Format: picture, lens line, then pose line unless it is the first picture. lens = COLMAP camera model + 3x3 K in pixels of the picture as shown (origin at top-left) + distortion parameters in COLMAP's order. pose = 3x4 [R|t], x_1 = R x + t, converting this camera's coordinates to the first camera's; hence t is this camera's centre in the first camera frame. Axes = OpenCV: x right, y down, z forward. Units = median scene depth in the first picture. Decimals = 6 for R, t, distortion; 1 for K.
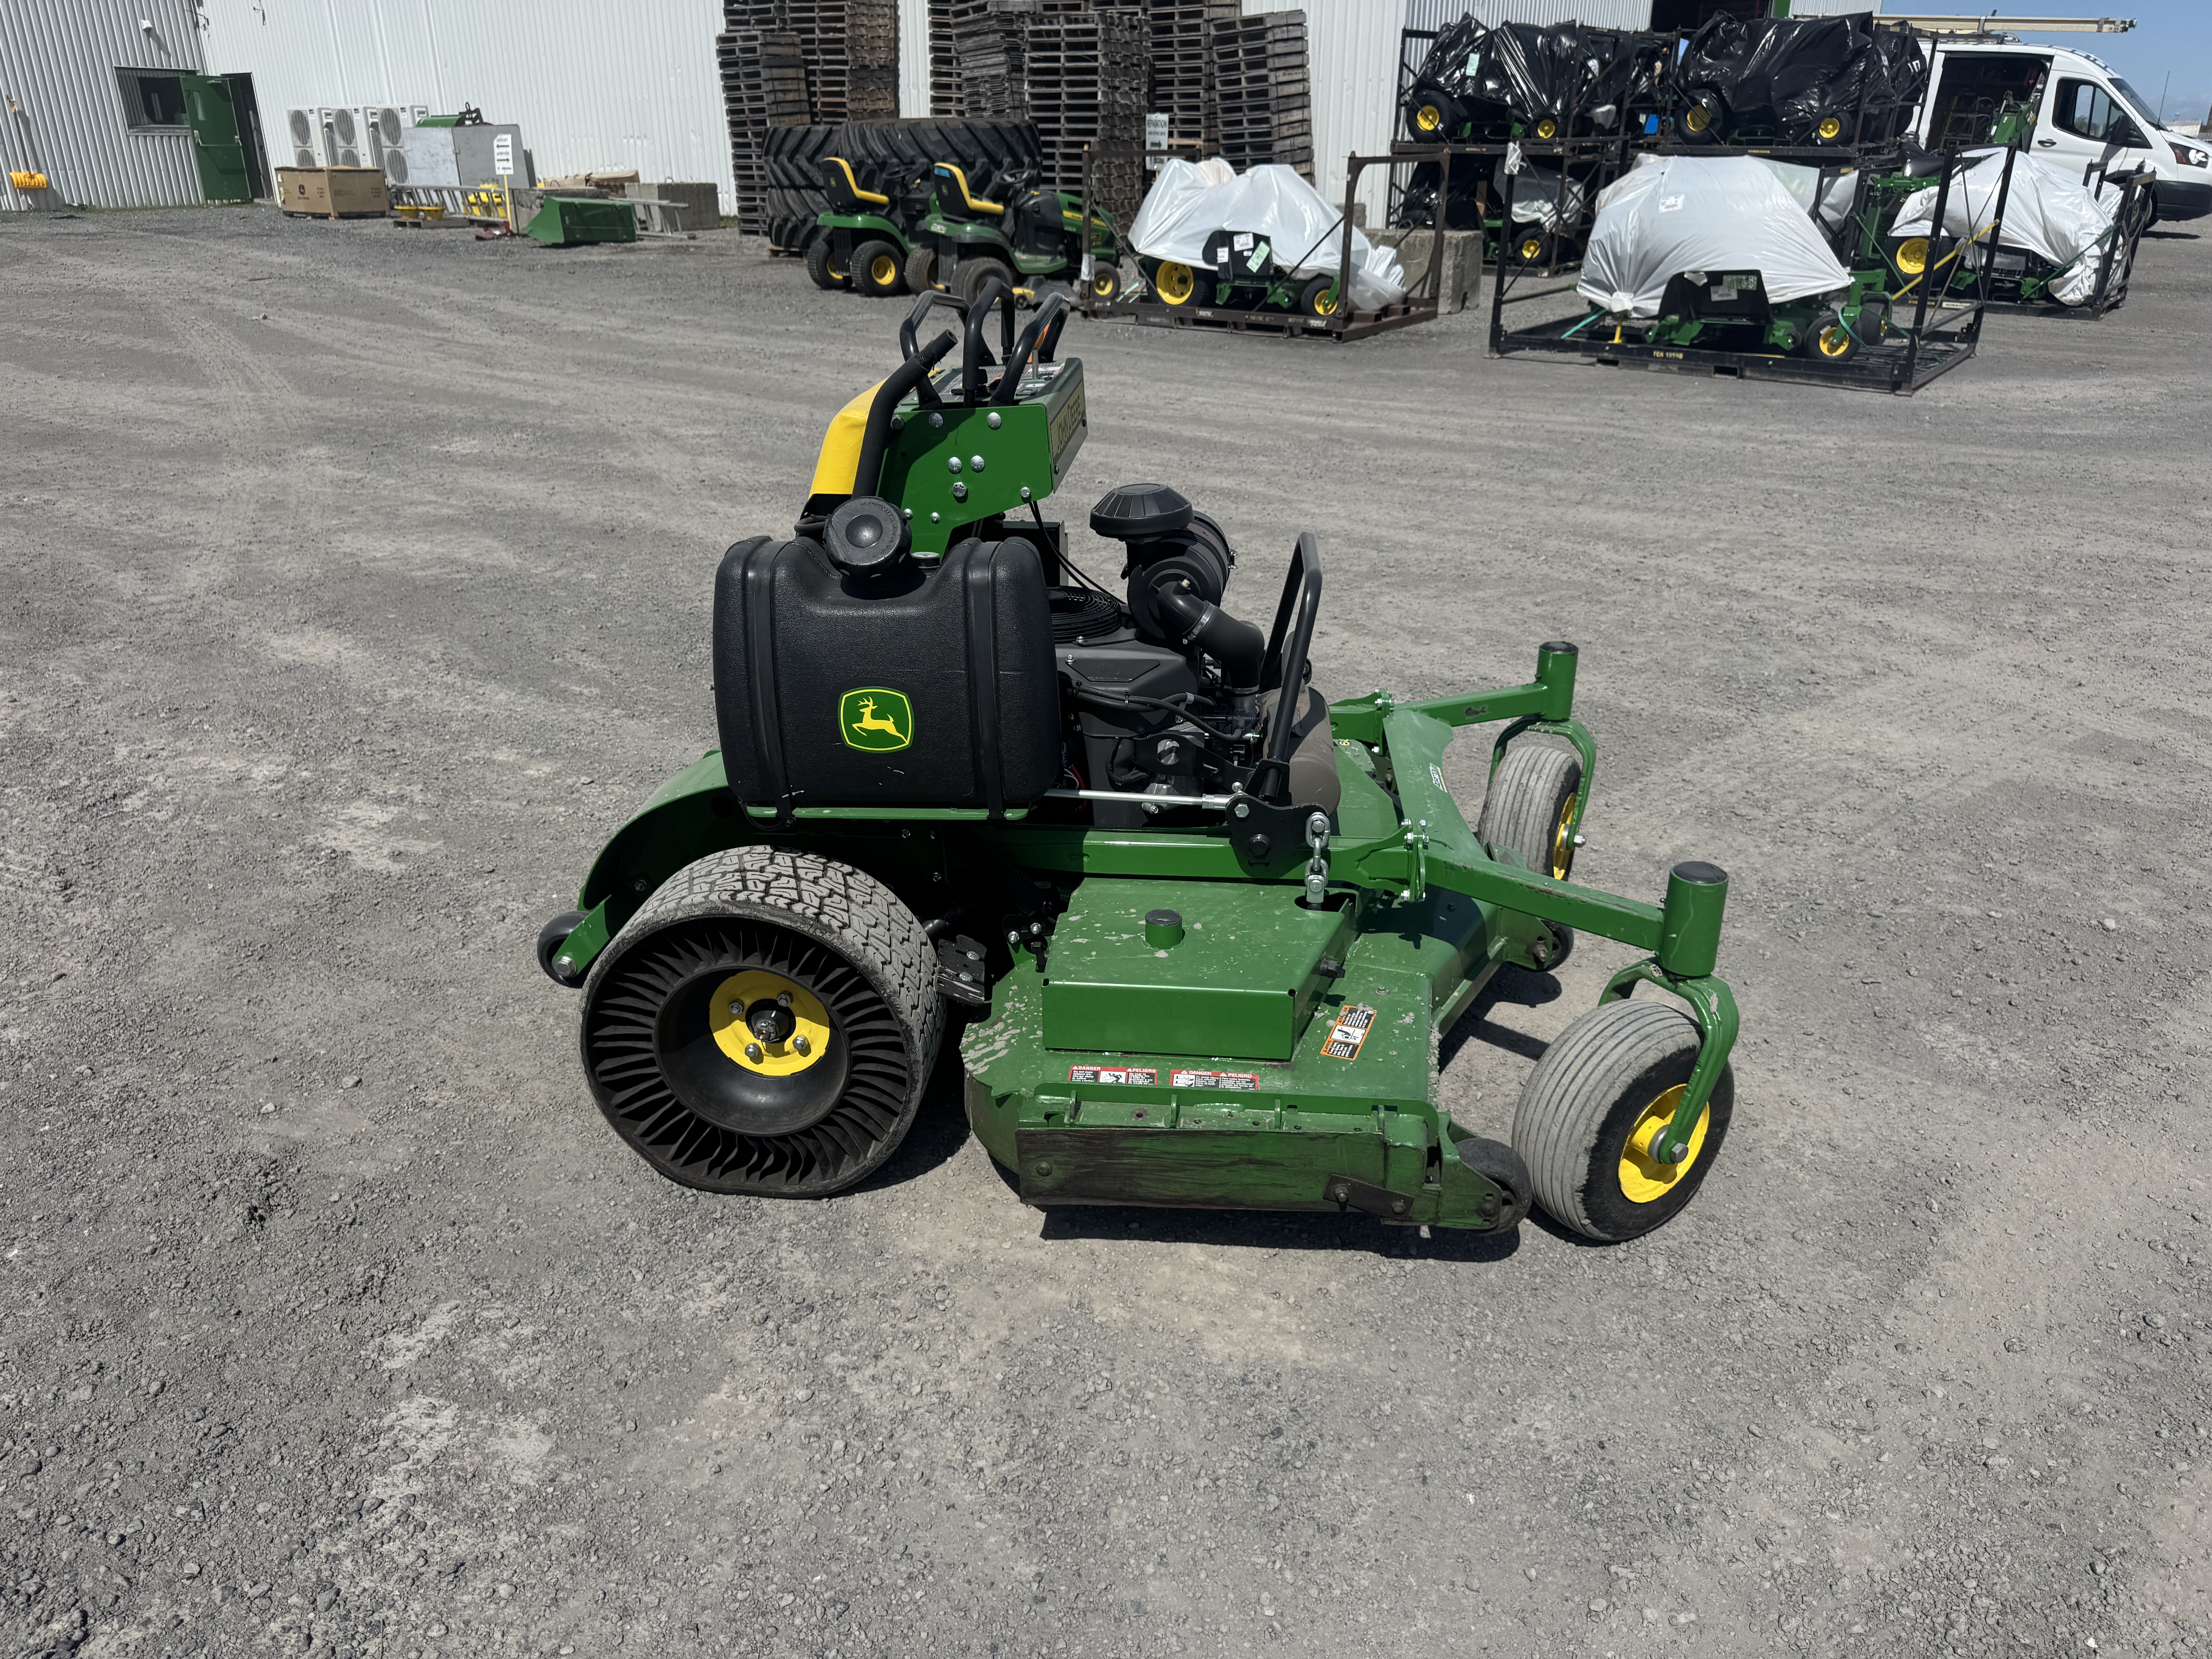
lens RADIAL K [[1607.1, 0, 1120.1], [0, 1607.1, 823.6], [0, 0, 1]] dist [0.000038, -0.007799]
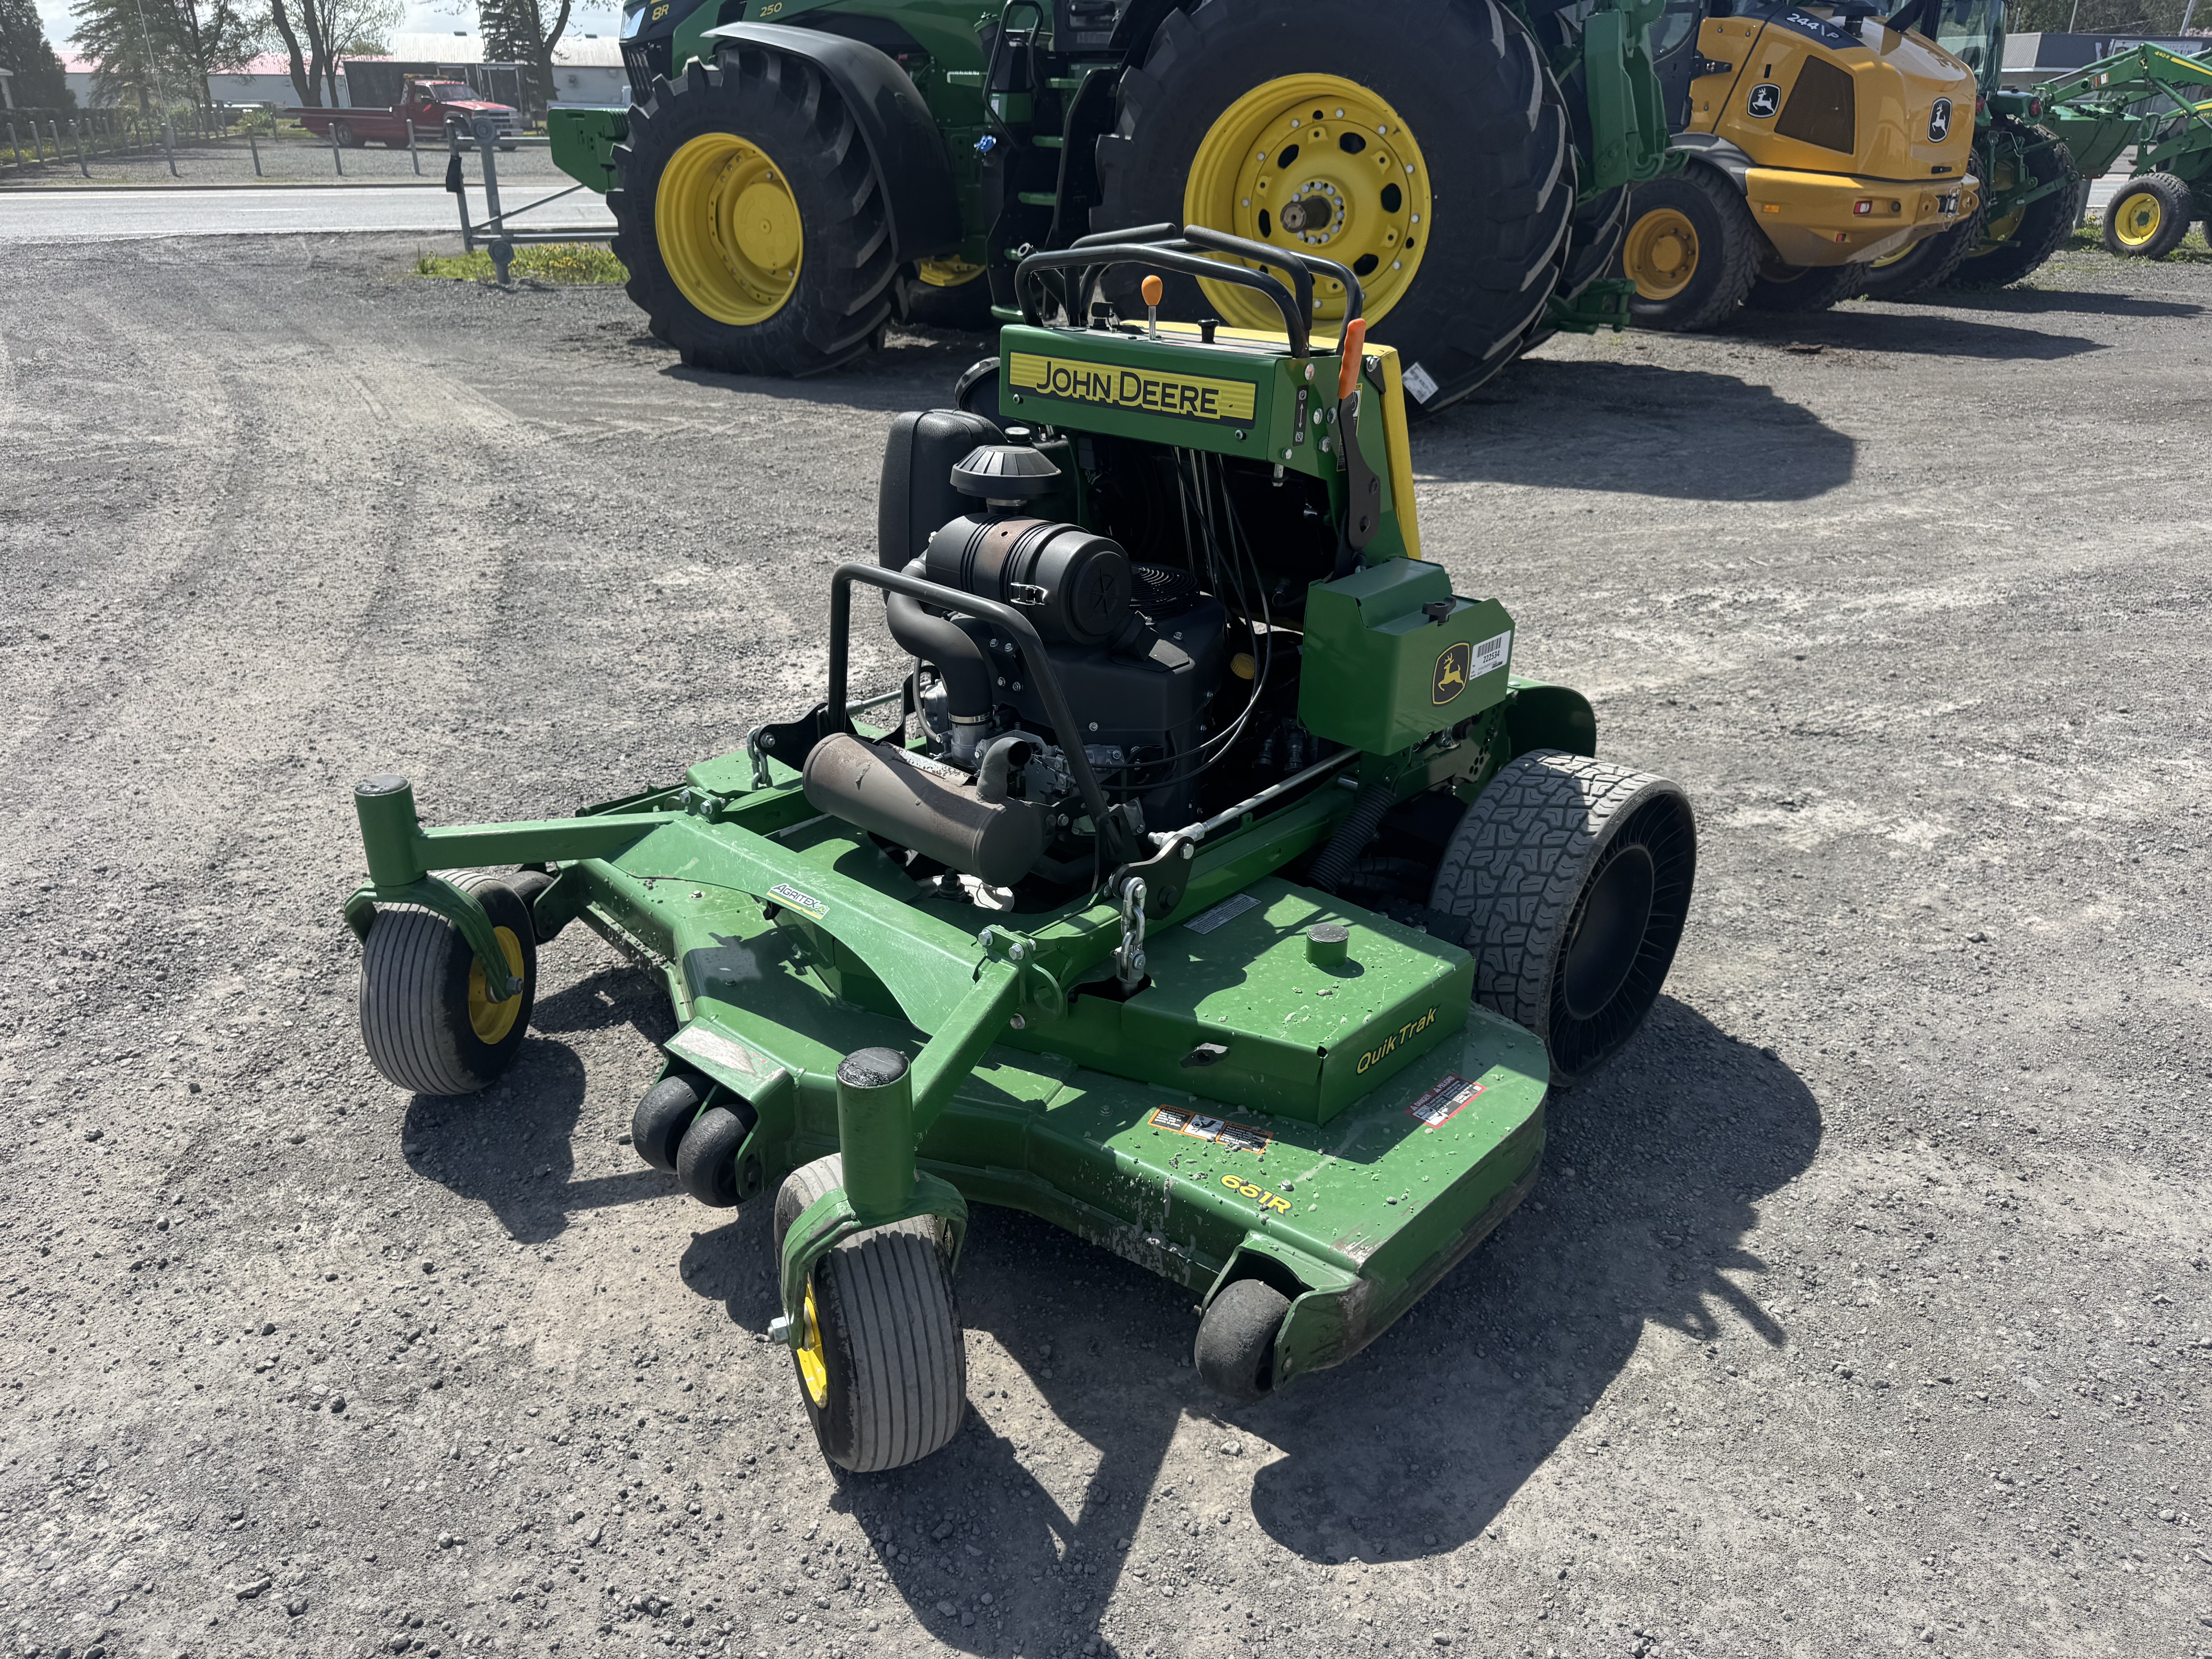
lens RADIAL K [[1607.1, 0, 1112.7], [0, 1607.1, 830.6], [0, 0, 1]] dist [0.000038, -0.007799]
pose [[-0.628081, 0.311524, -0.713069, 0.099551], [-0.306583, 0.743179, 0.594720, -0.086809], [0.715207, 0.592147, -0.371269, 0.214000]]
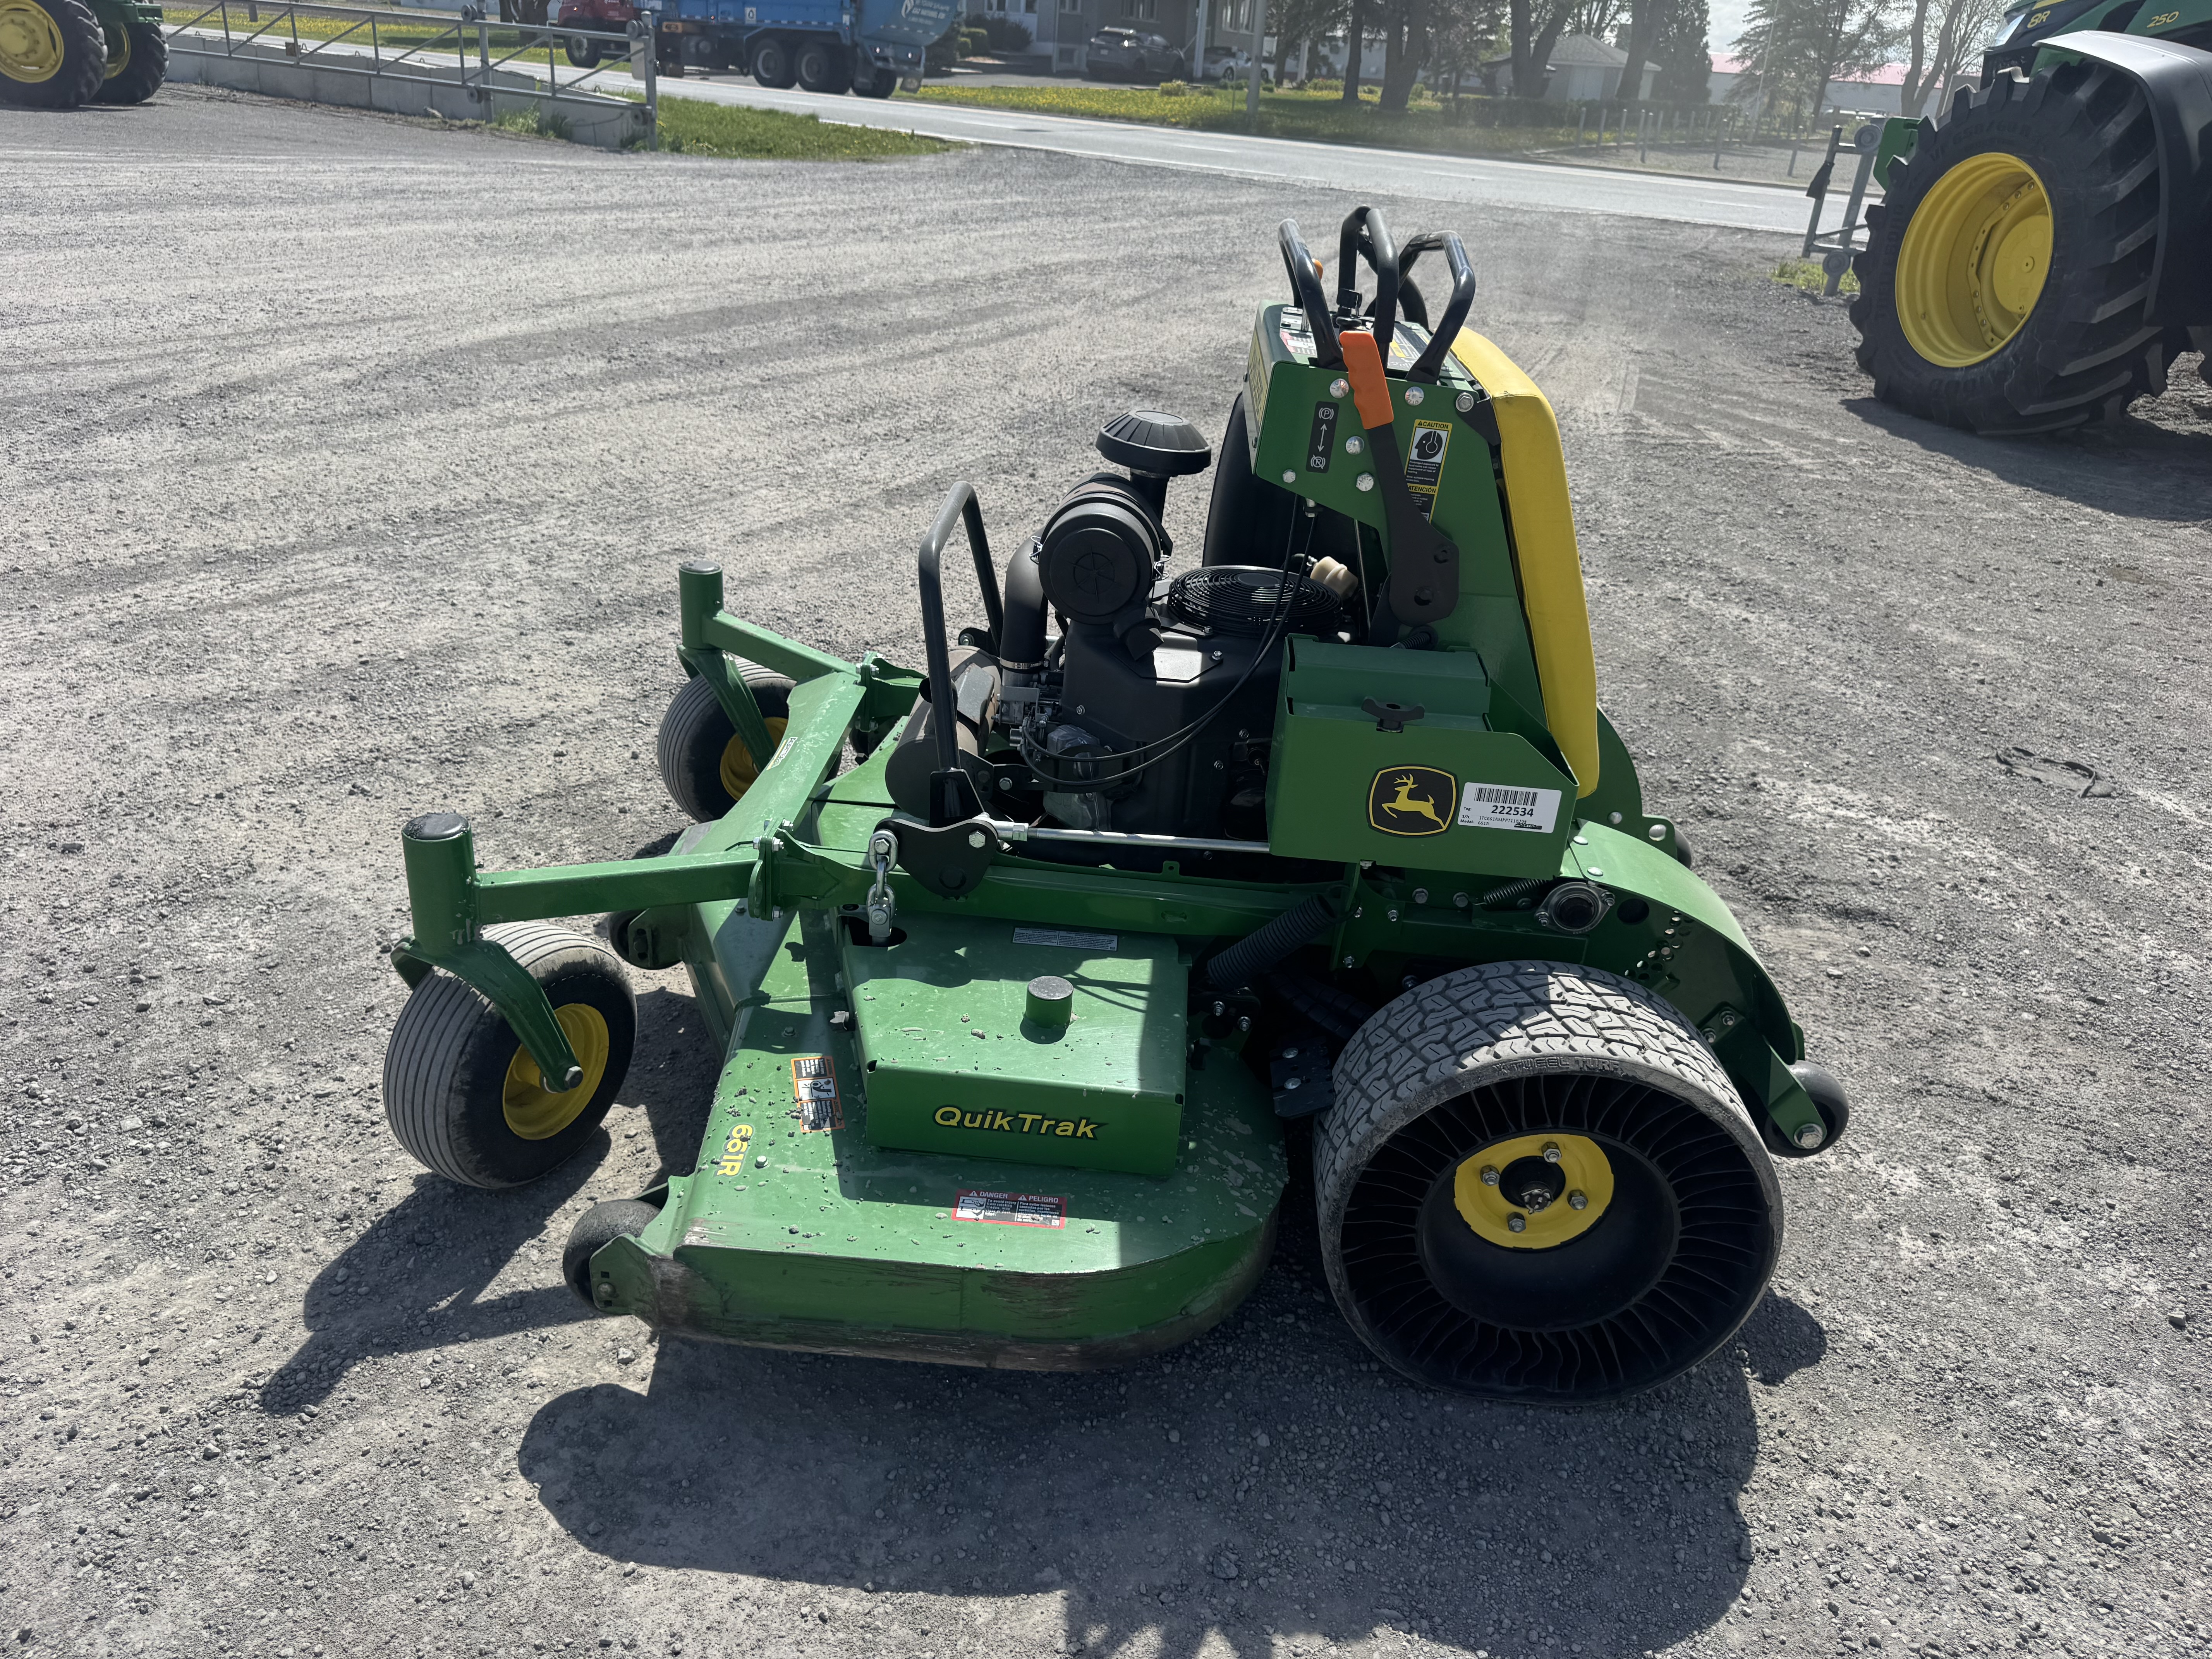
lens RADIAL K [[1607.1, 0, 1091.7], [0, 1607.1, 815.0], [0, 0, 1]] dist [0.000038, -0.007799]
pose [[-0.997419, -0.067008, -0.025801, 0.007756], [-0.064058, 0.668055, 0.741350, -0.101279], [-0.032440, 0.741089, -0.670623, 0.247913]]
